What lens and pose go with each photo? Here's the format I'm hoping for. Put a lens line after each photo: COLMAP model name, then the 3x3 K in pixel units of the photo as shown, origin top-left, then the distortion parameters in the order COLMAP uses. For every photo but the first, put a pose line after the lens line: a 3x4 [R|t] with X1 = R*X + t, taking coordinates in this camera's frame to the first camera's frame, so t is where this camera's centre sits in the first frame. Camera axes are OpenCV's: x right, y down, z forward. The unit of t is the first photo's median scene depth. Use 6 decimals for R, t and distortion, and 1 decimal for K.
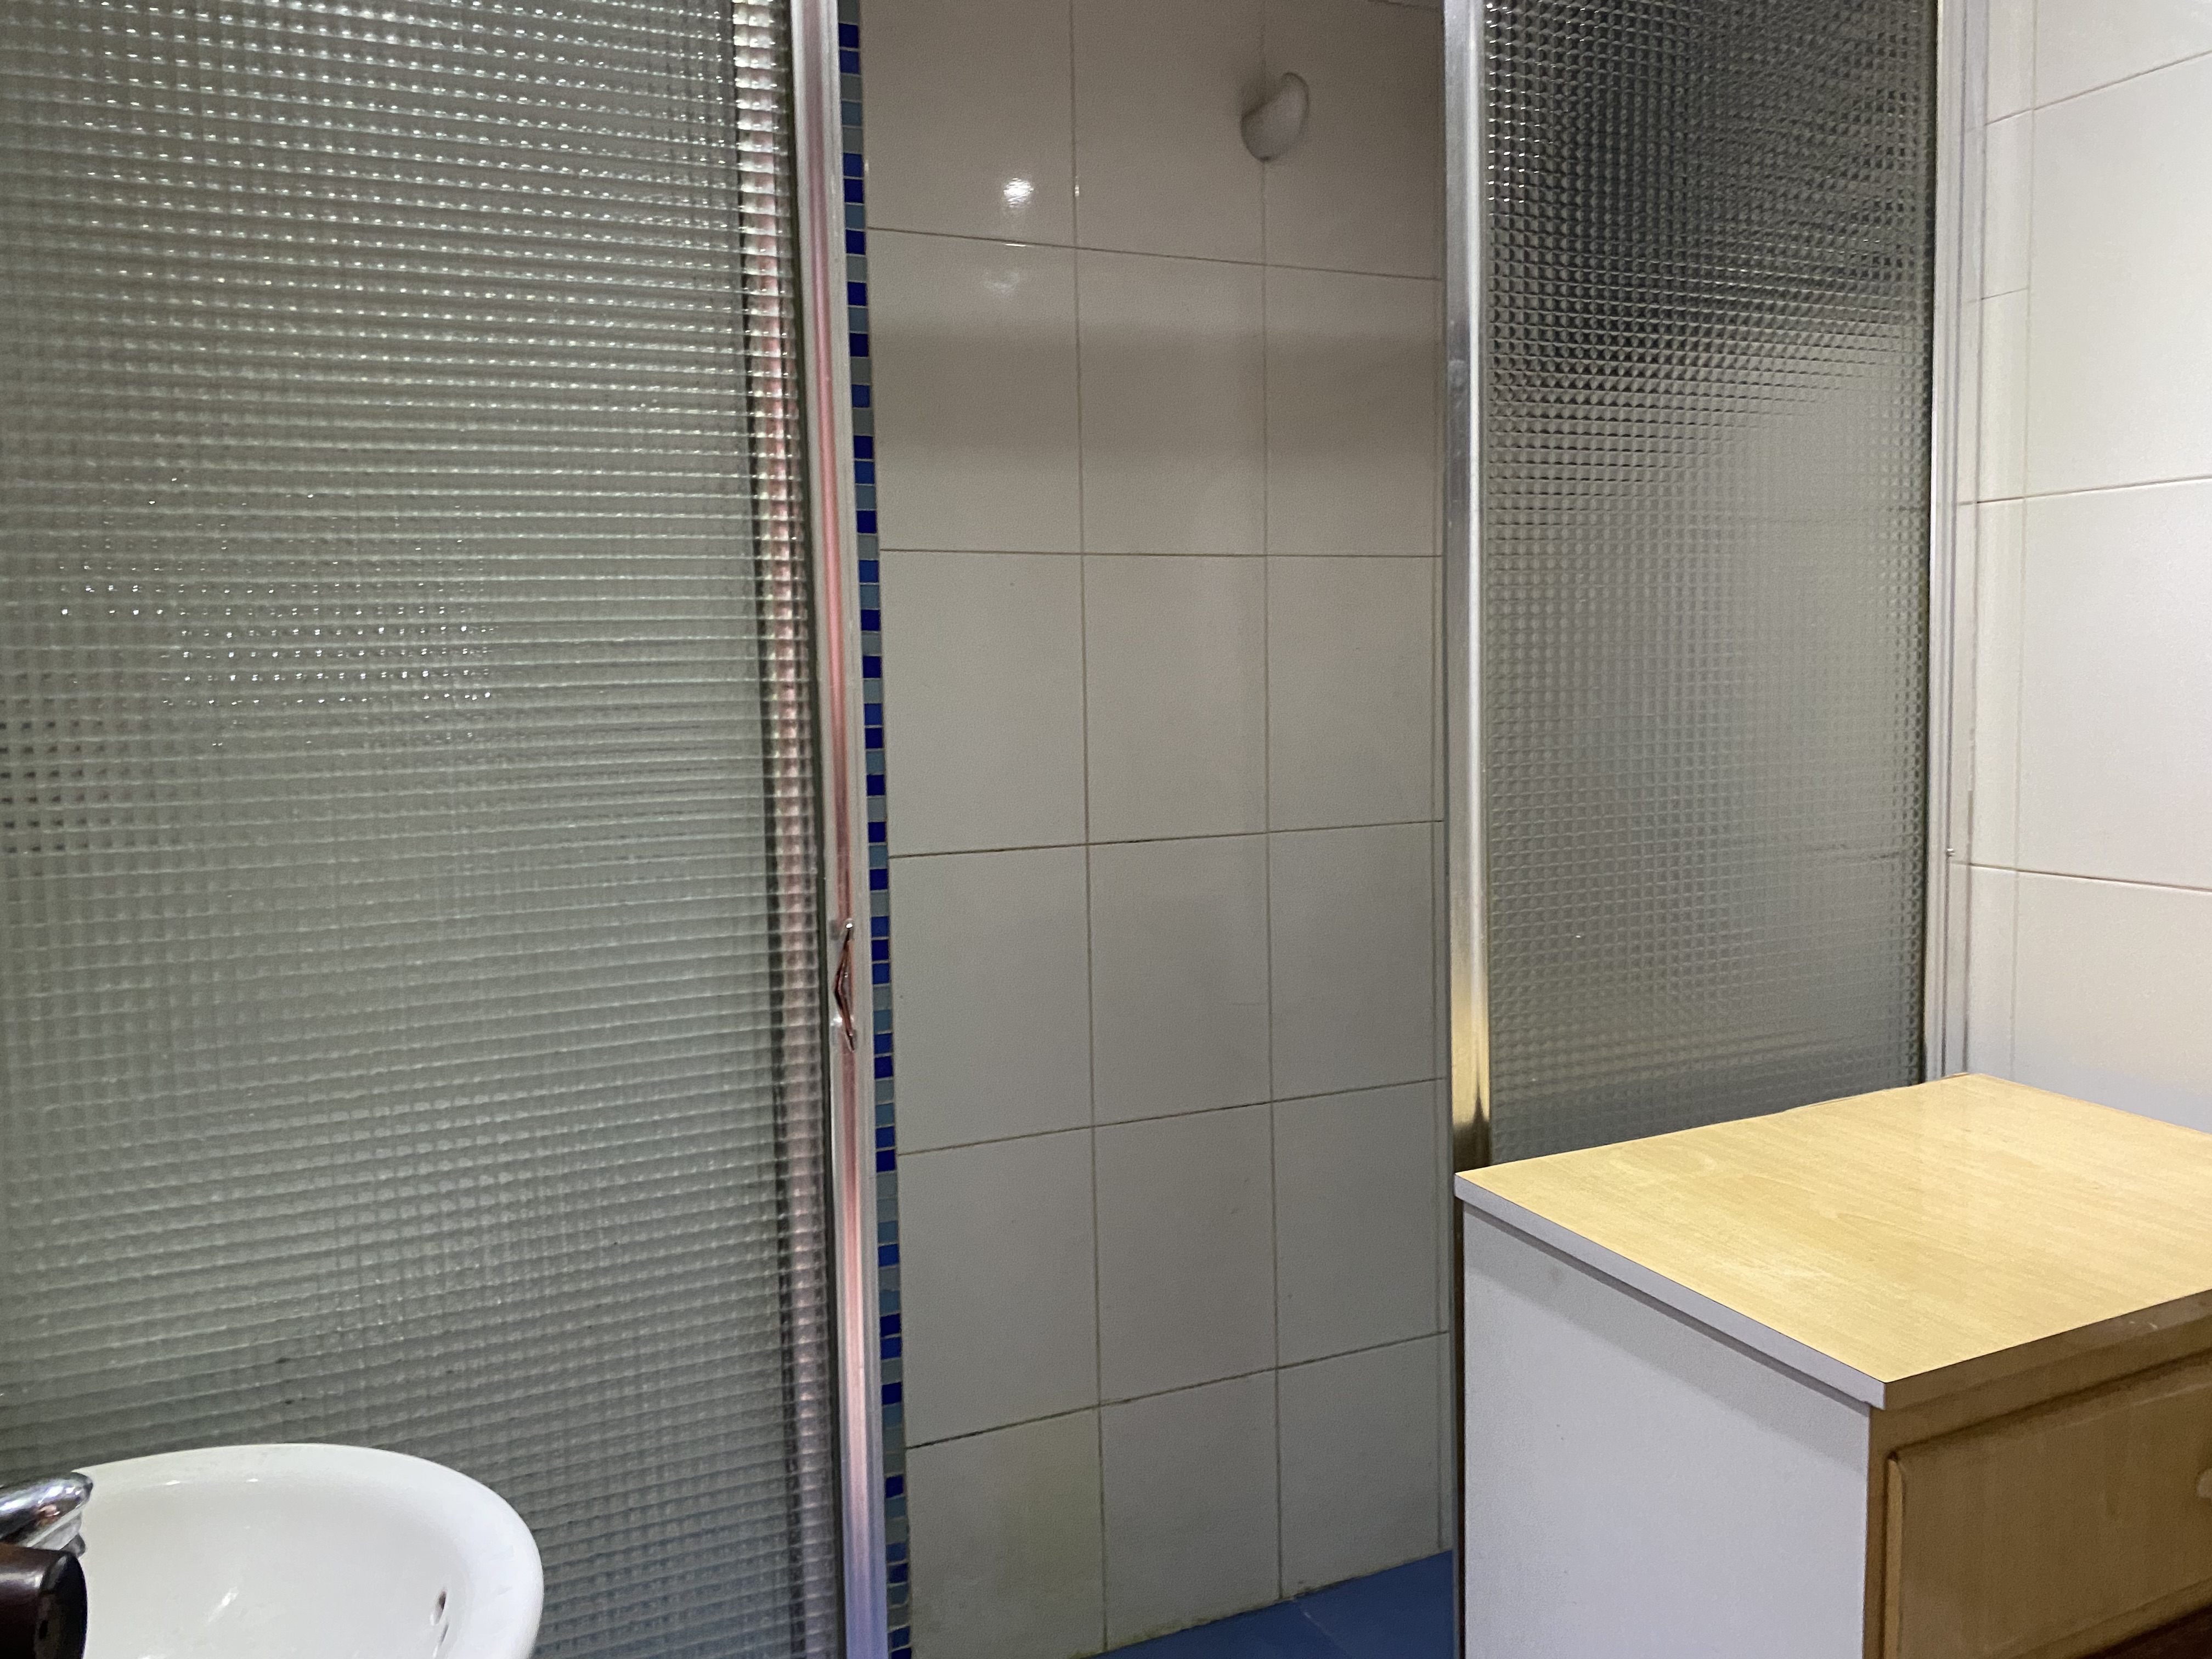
lens RADIAL K [[1679.9, 0, 1077.5], [0, 1679.9, 796.9], [0, 0, 1]] dist [0.078921, -0.128356]
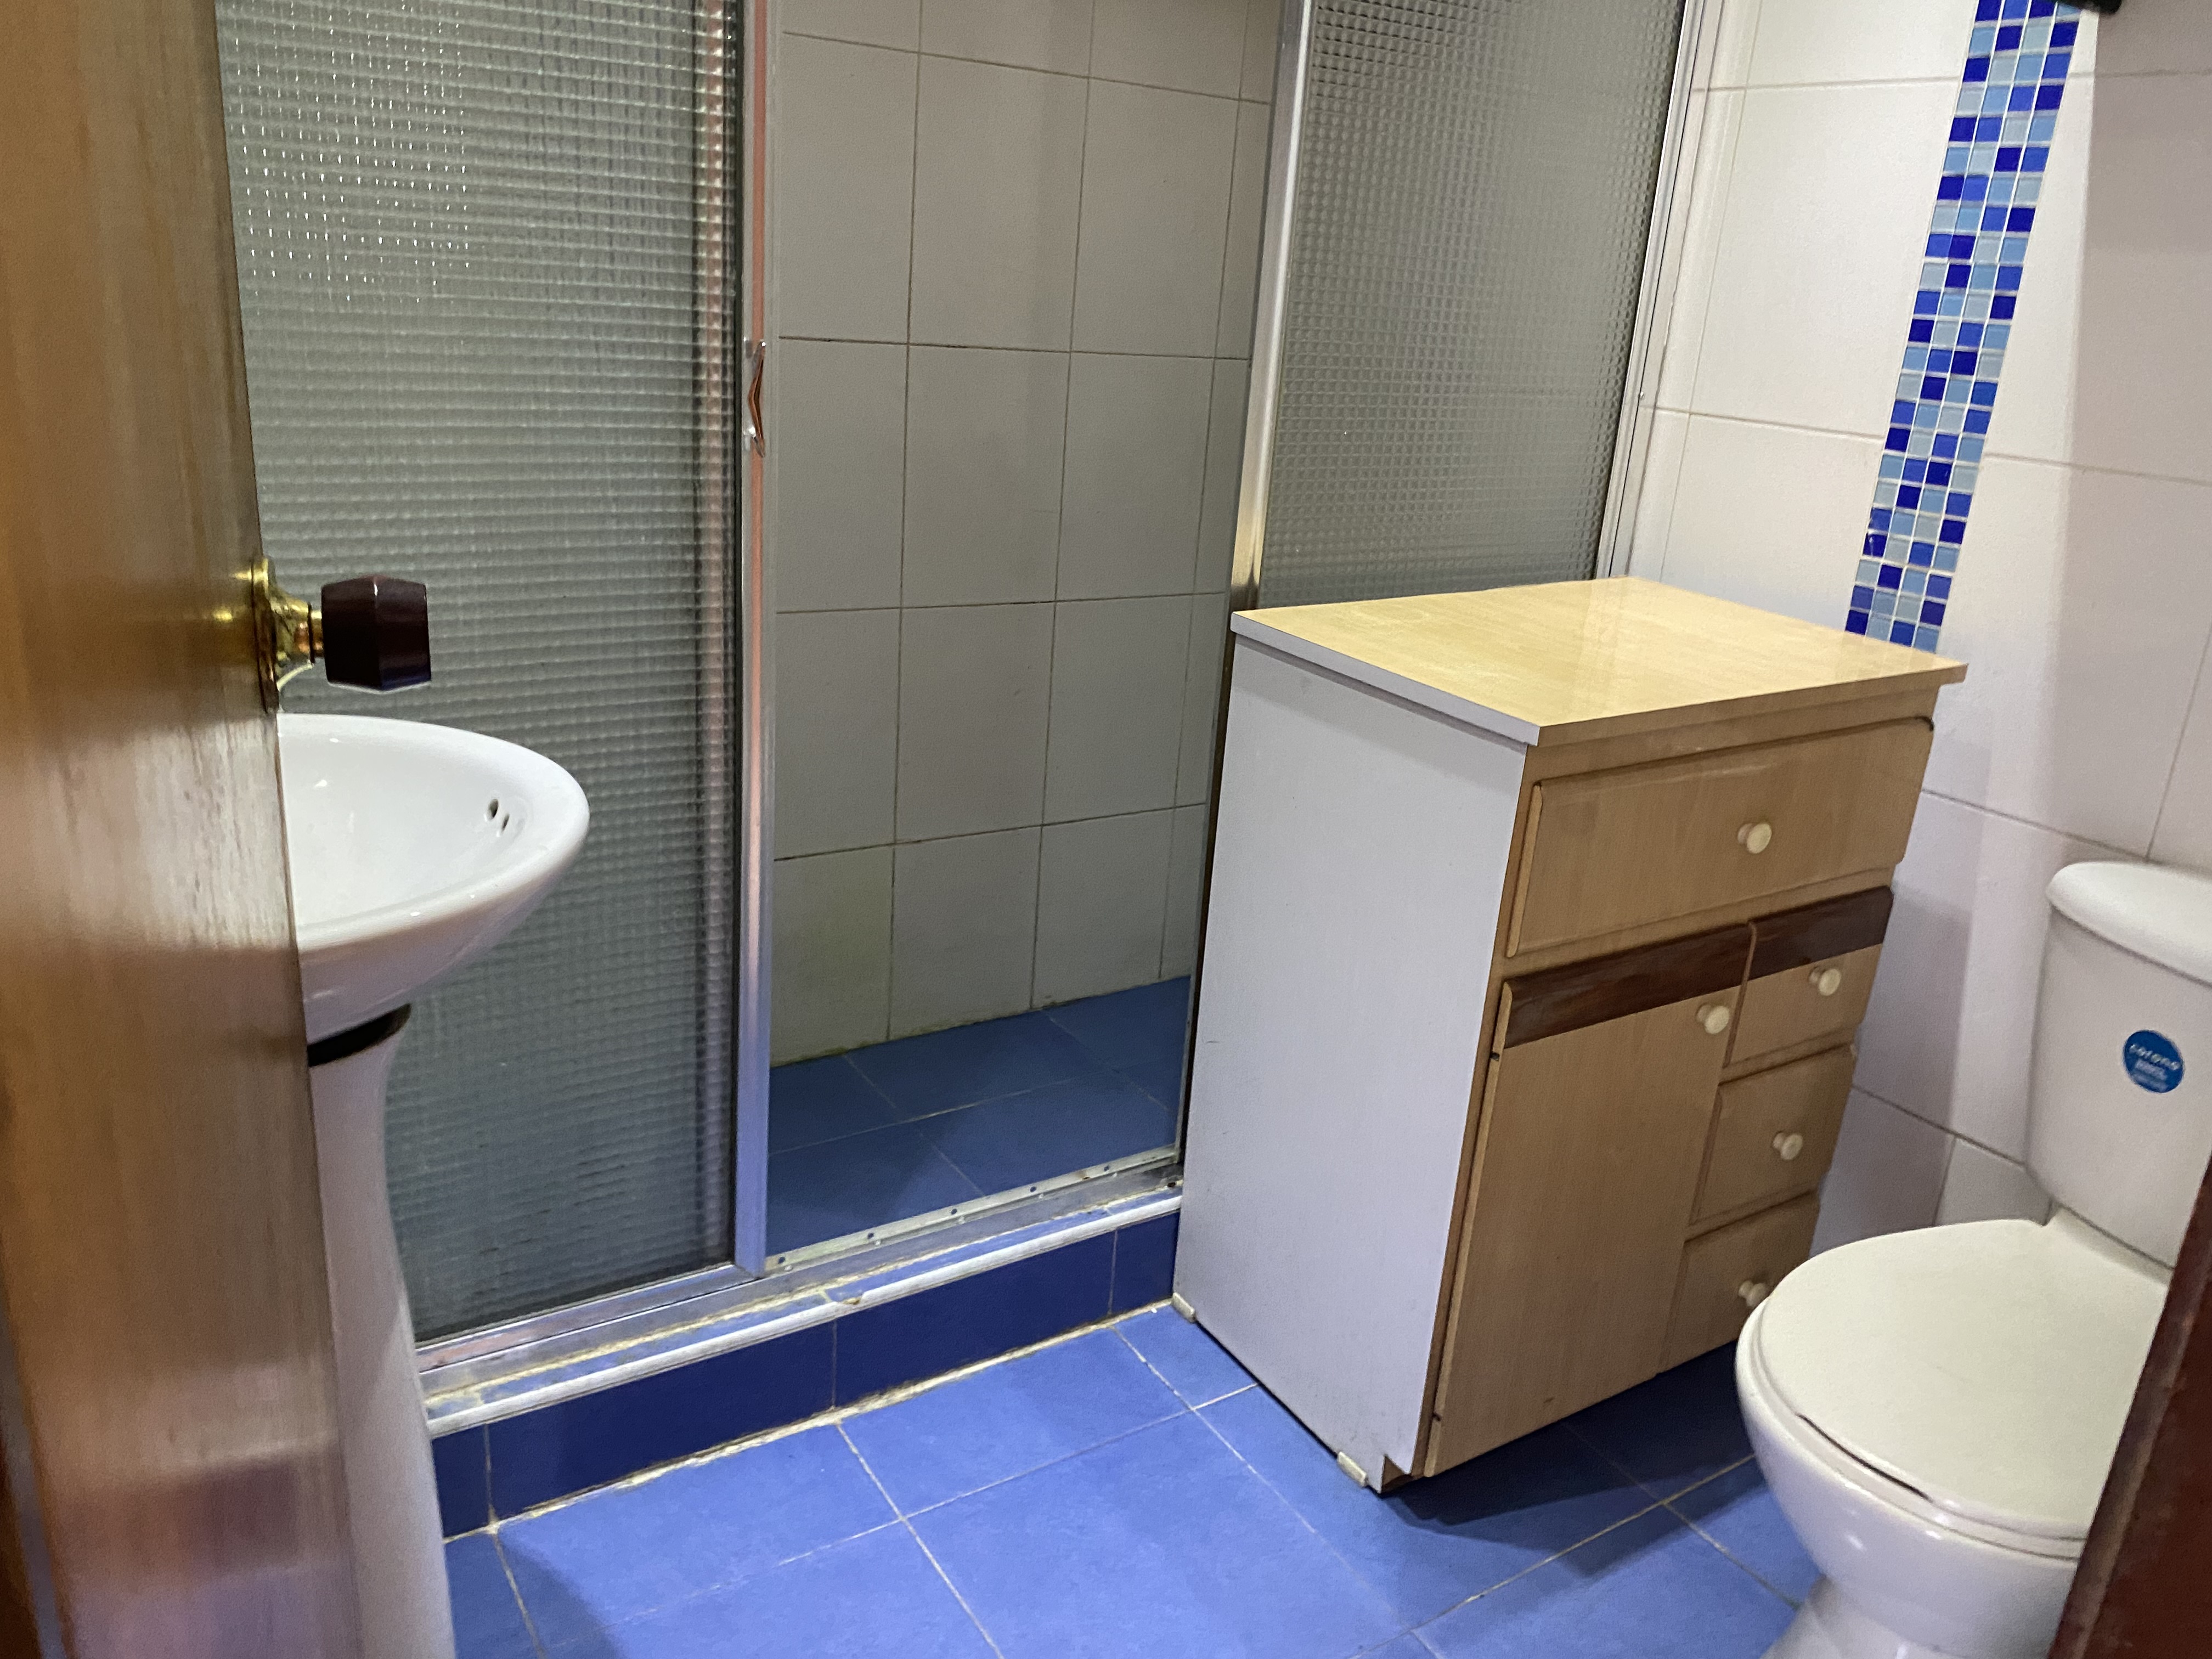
lens RADIAL K [[1659.6, 0, 1079.7], [0, 1659.6, 793.1], [0, 0, 1]] dist [0.037362, -0.125077]
pose [[0.985655, 0.039079, 0.164188, -0.079451], [-0.077084, 0.969667, 0.231955, 0.077445], [-0.150143, -0.241284, 0.958770, -0.176168]]
